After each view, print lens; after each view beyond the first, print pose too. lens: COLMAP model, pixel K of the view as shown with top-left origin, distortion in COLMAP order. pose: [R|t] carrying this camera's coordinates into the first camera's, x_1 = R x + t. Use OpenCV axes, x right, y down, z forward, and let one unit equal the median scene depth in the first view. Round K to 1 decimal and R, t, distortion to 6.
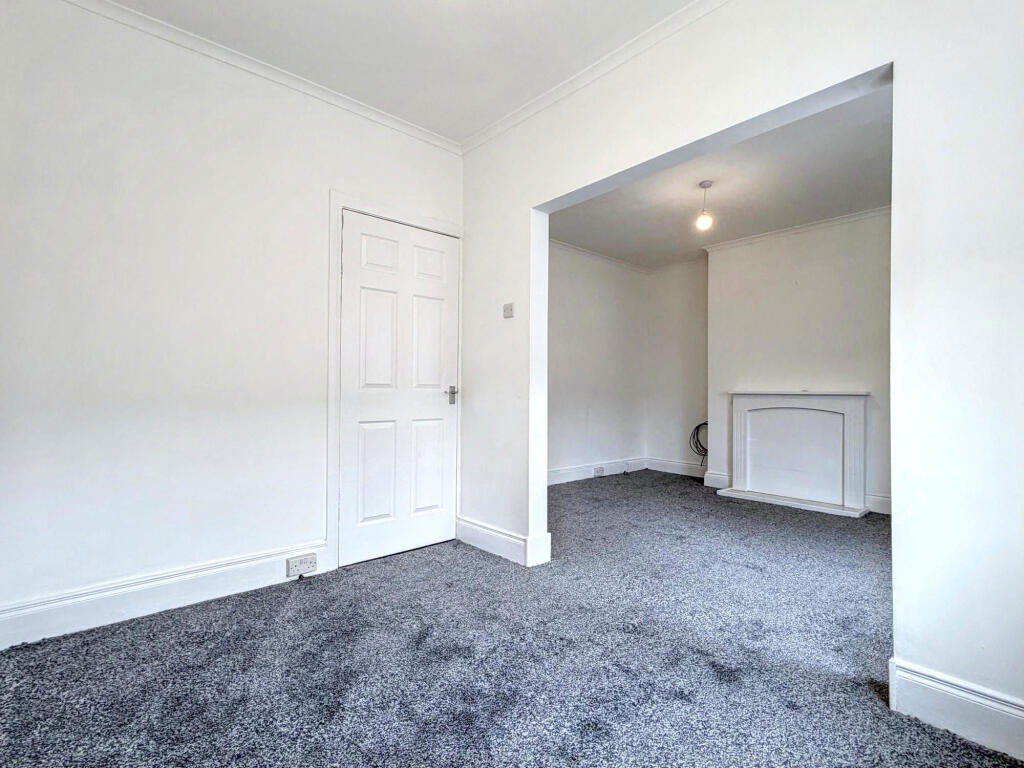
lens RADIAL K [[492.5, 0, 512.0], [0, 492.5, 384.0], [0, 0, 1]] dist [0.000610, -0.000088]
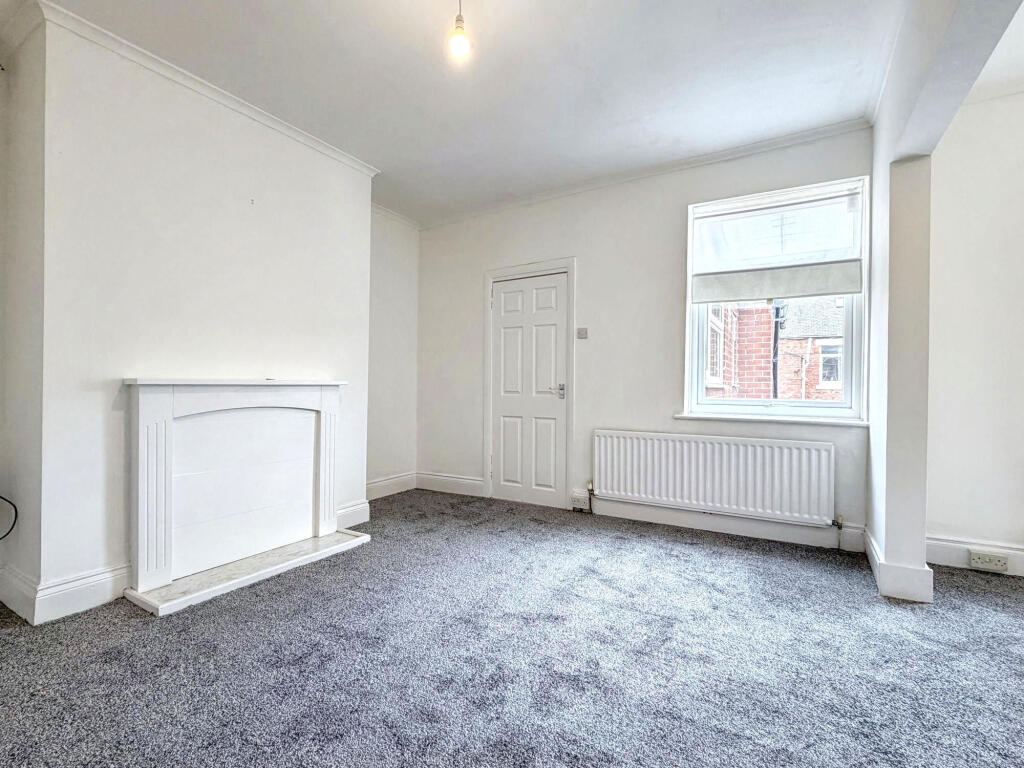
lens RADIAL K [[465.7, 0, 512.0], [0, 465.7, 384.0], [0, 0, 1]] dist [0.001646, 0.000050]
pose [[-0.281700, -0.007884, 0.959470, -0.108088], [-0.021525, 0.999767, 0.001896, 0.020003], [-0.959261, -0.020119, -0.281804, 1.397324]]
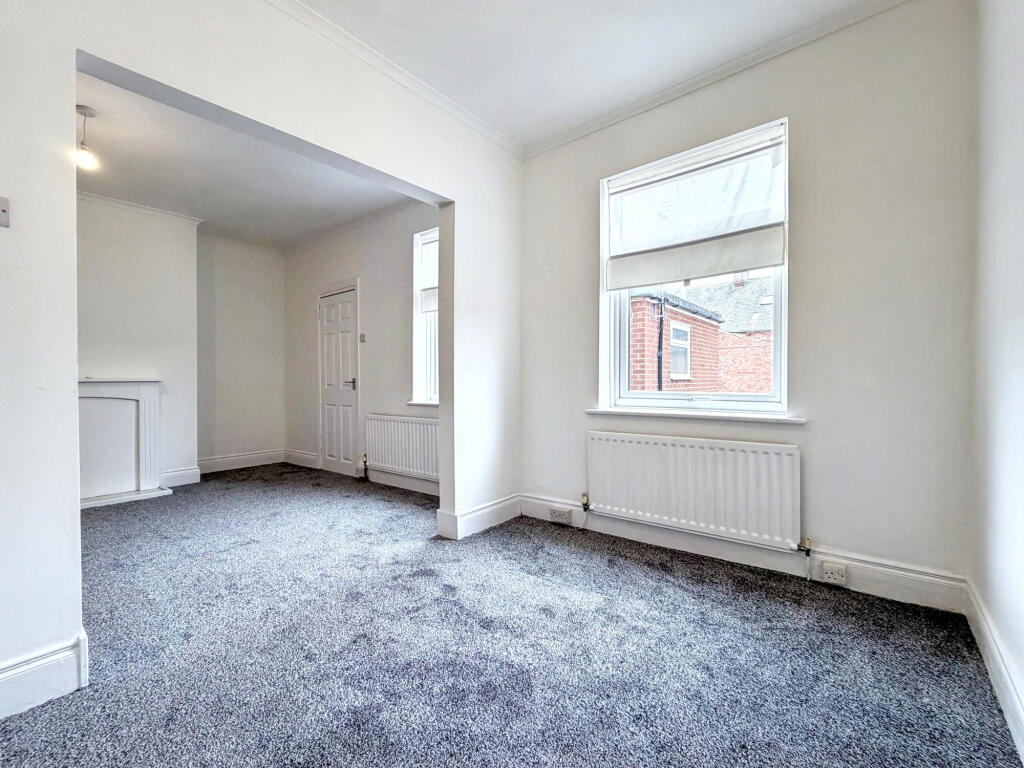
lens RADIAL K [[440.7, 0, 512.0], [0, 440.7, 384.0], [0, 0, 1]] dist [-0.000542, 0.000100]
pose [[-0.152758, -0.016654, 0.988123, -0.520076], [-0.008461, 0.999843, 0.015543, 0.010004], [-0.988227, -0.005986, -0.152875, 0.571493]]
